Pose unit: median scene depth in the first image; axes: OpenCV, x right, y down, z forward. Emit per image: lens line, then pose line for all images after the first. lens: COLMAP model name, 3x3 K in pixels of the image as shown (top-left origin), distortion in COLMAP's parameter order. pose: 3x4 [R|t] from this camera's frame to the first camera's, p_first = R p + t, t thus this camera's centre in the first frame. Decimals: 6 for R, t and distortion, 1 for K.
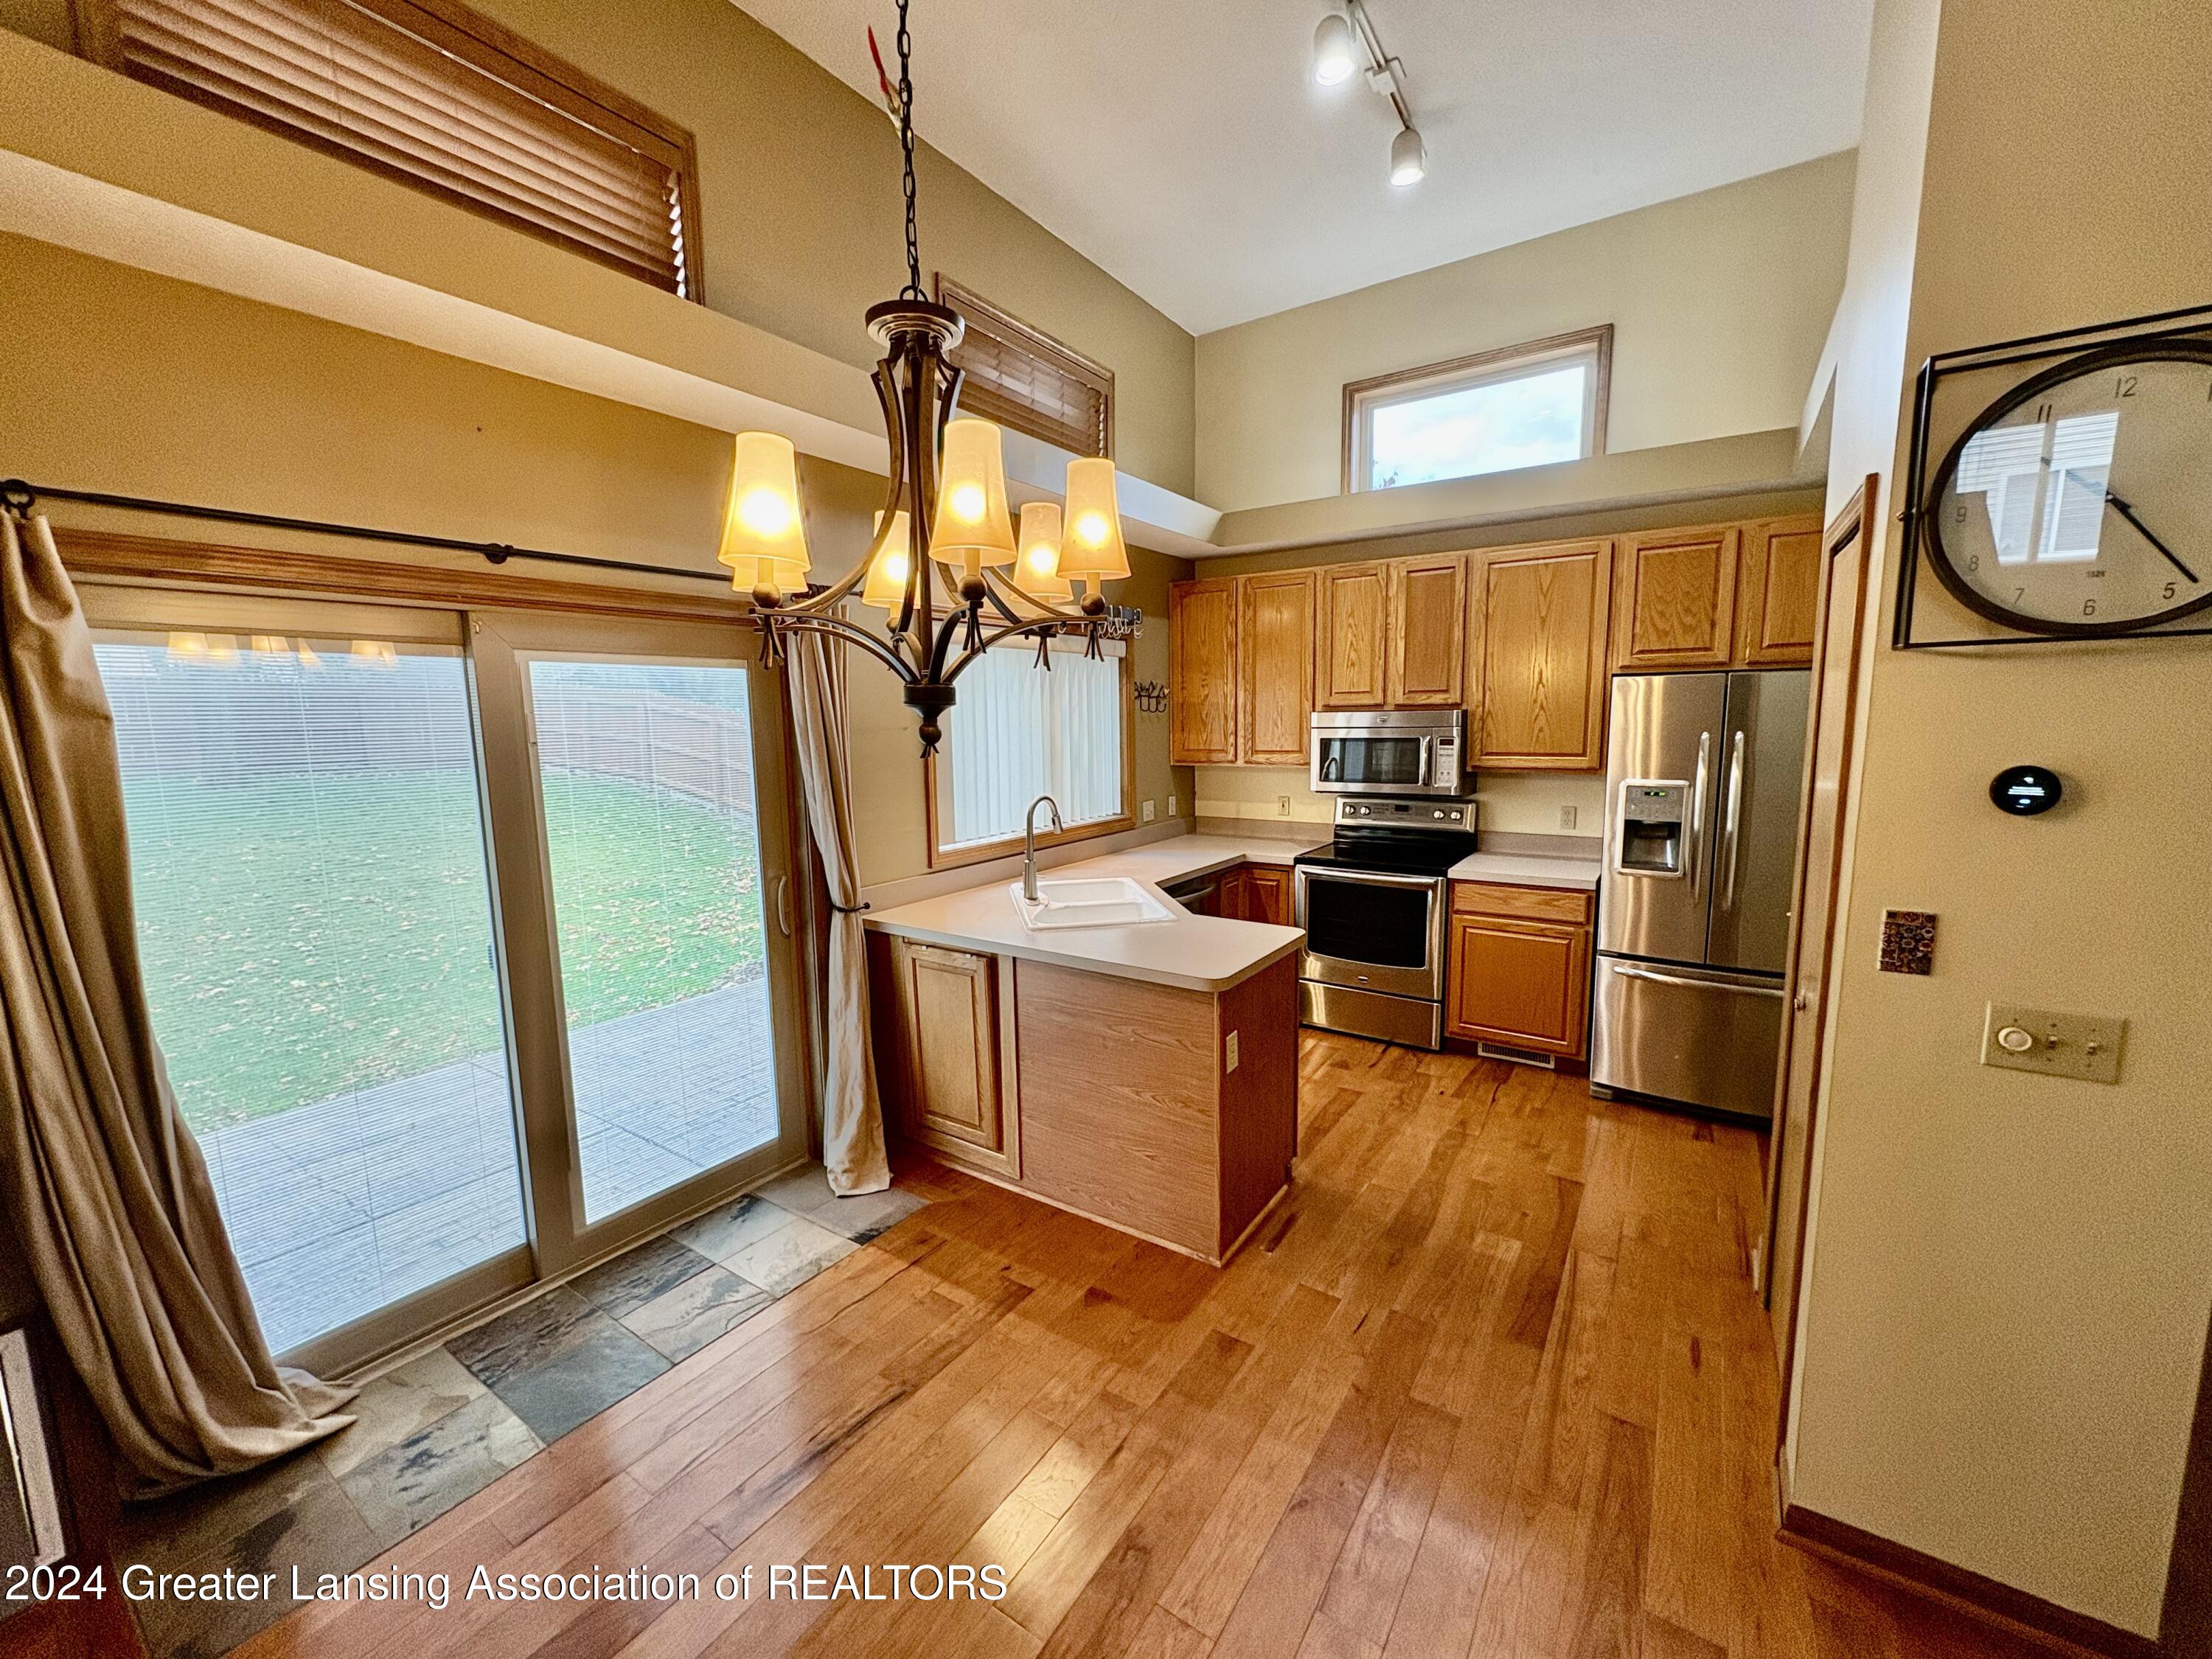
lens RADIAL K [[878.3, 0, 1108.5], [0, 878.3, 830.0], [0, 0, 1]] dist [0.000753, -0.000693]
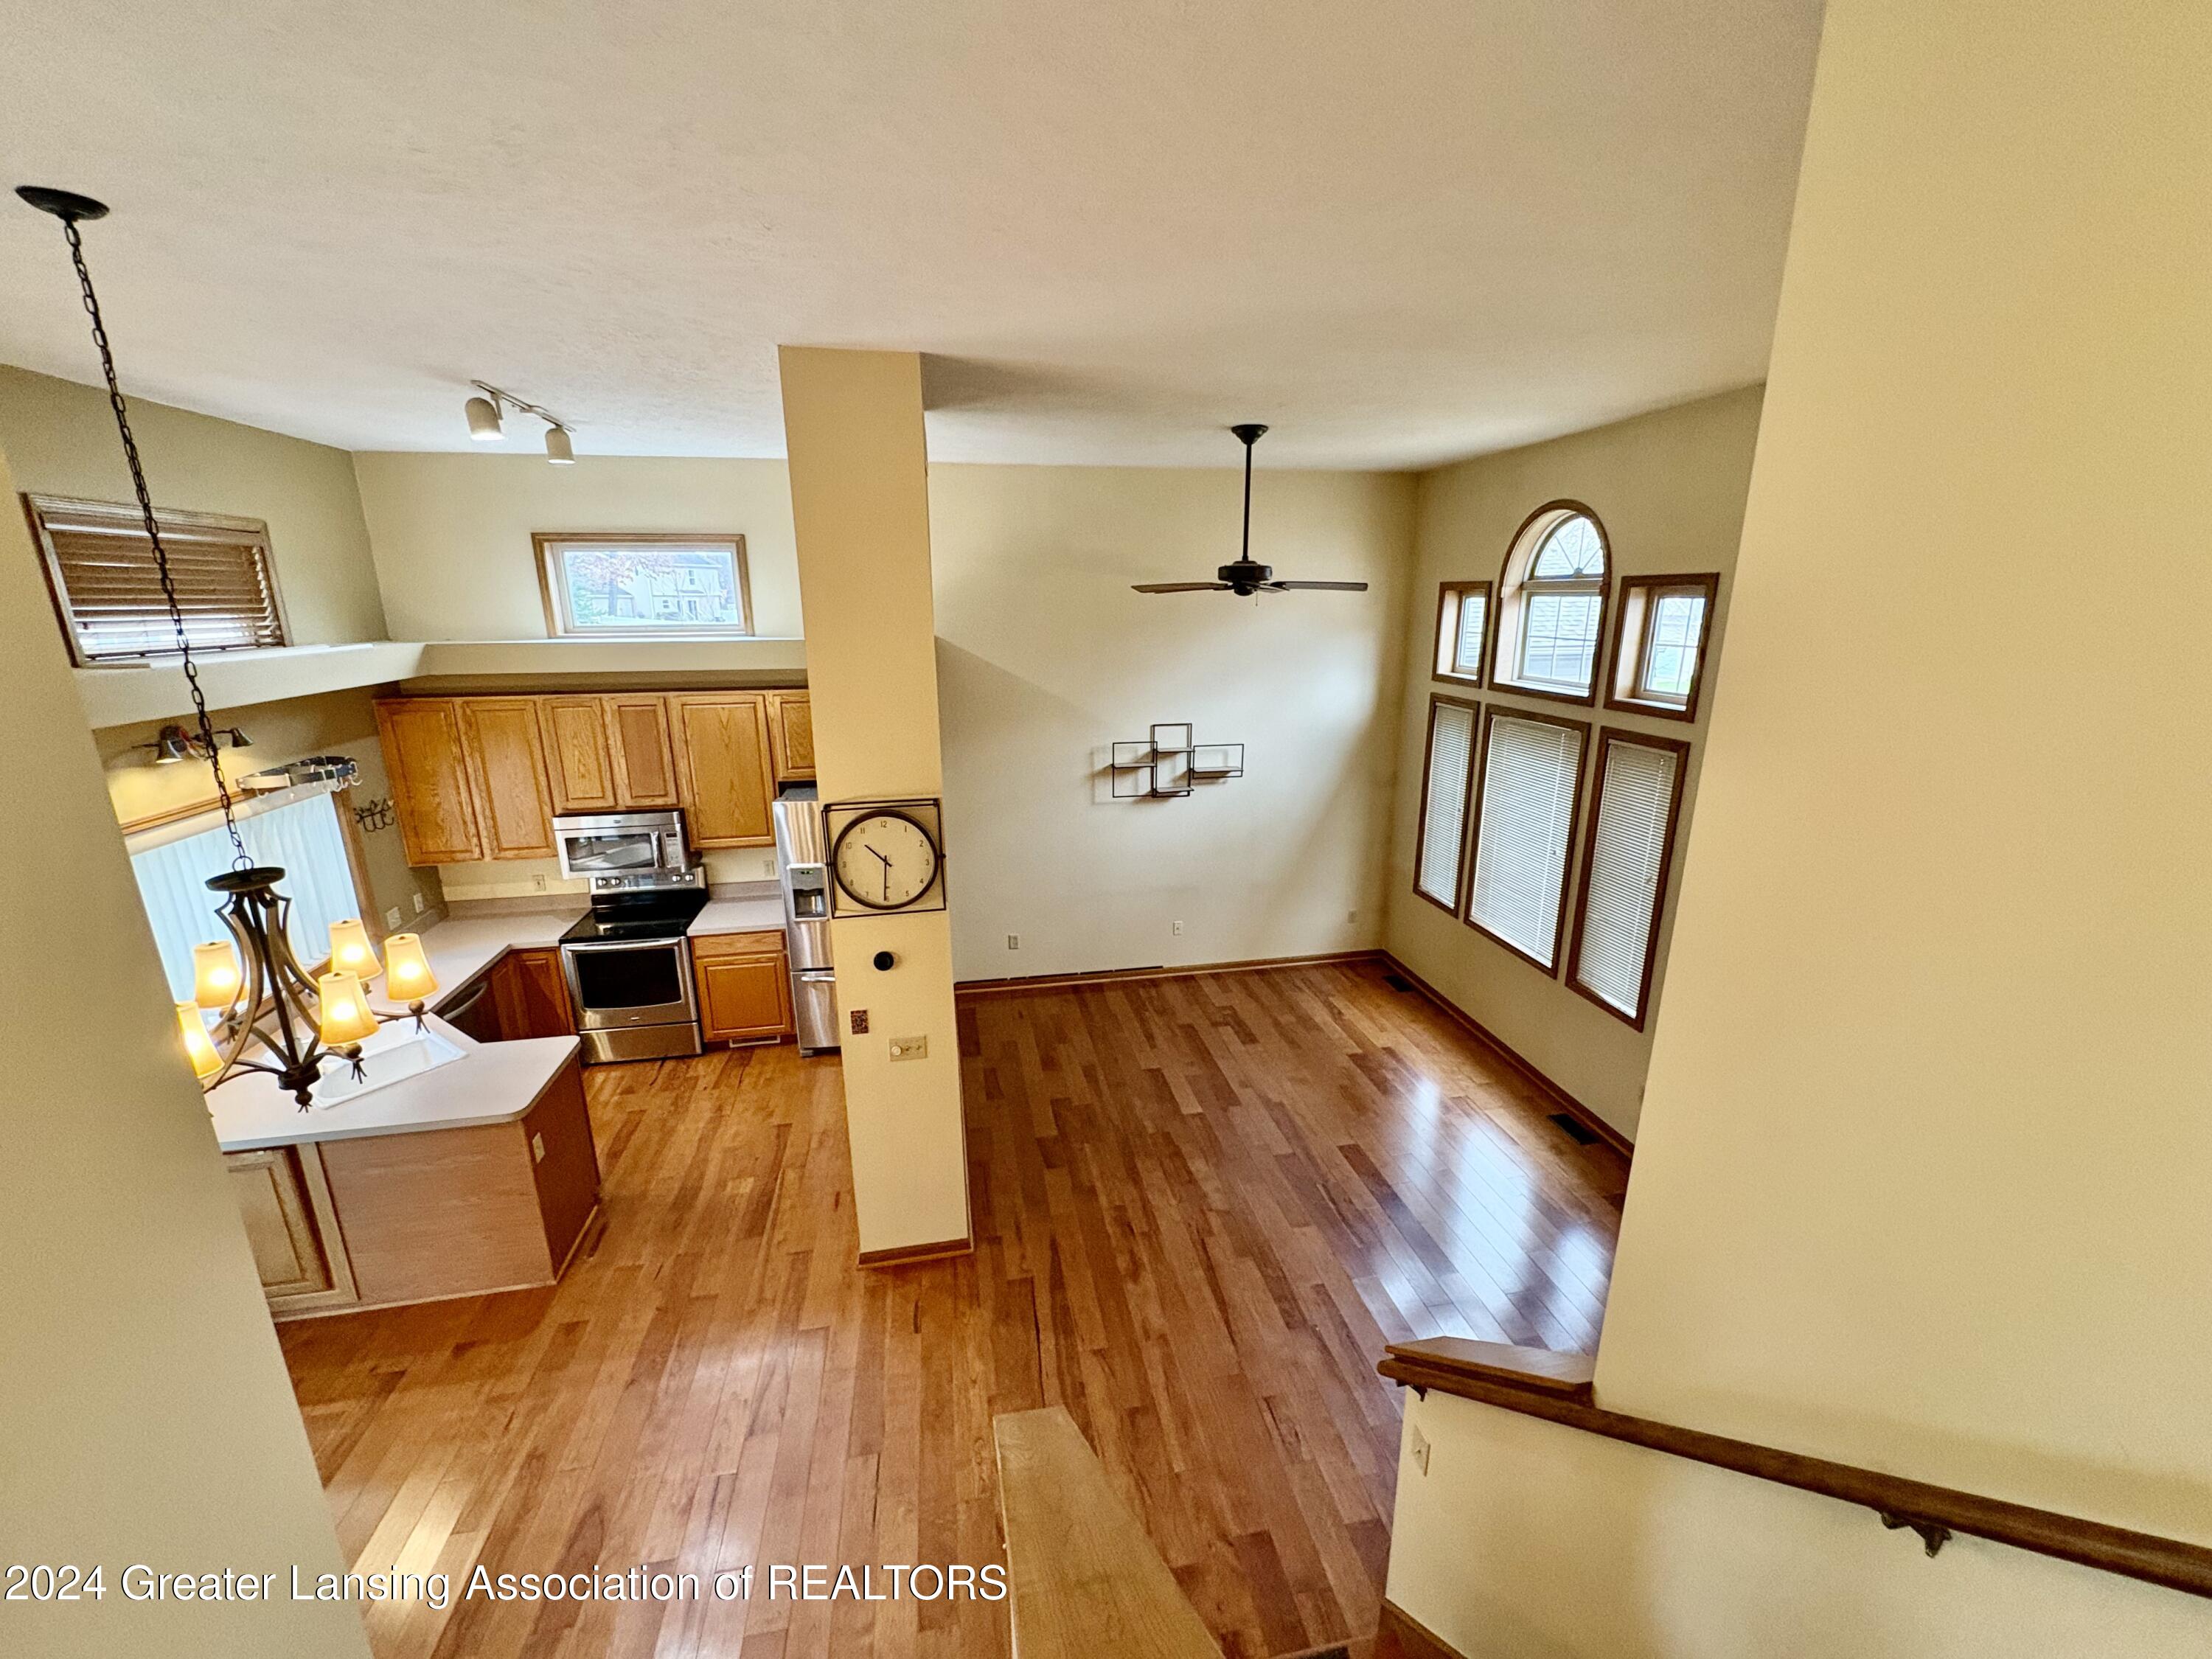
lens RADIAL K [[878.3, 0, 1108.5], [0, 878.3, 830.0], [0, 0, 1]] dist [0.000753, -0.000693]
pose [[0.708138, -0.170935, 0.685070, -0.065467], [0.088057, 0.984059, 0.154515, -0.270056], [-0.700561, -0.049093, 0.711901, -0.451180]]
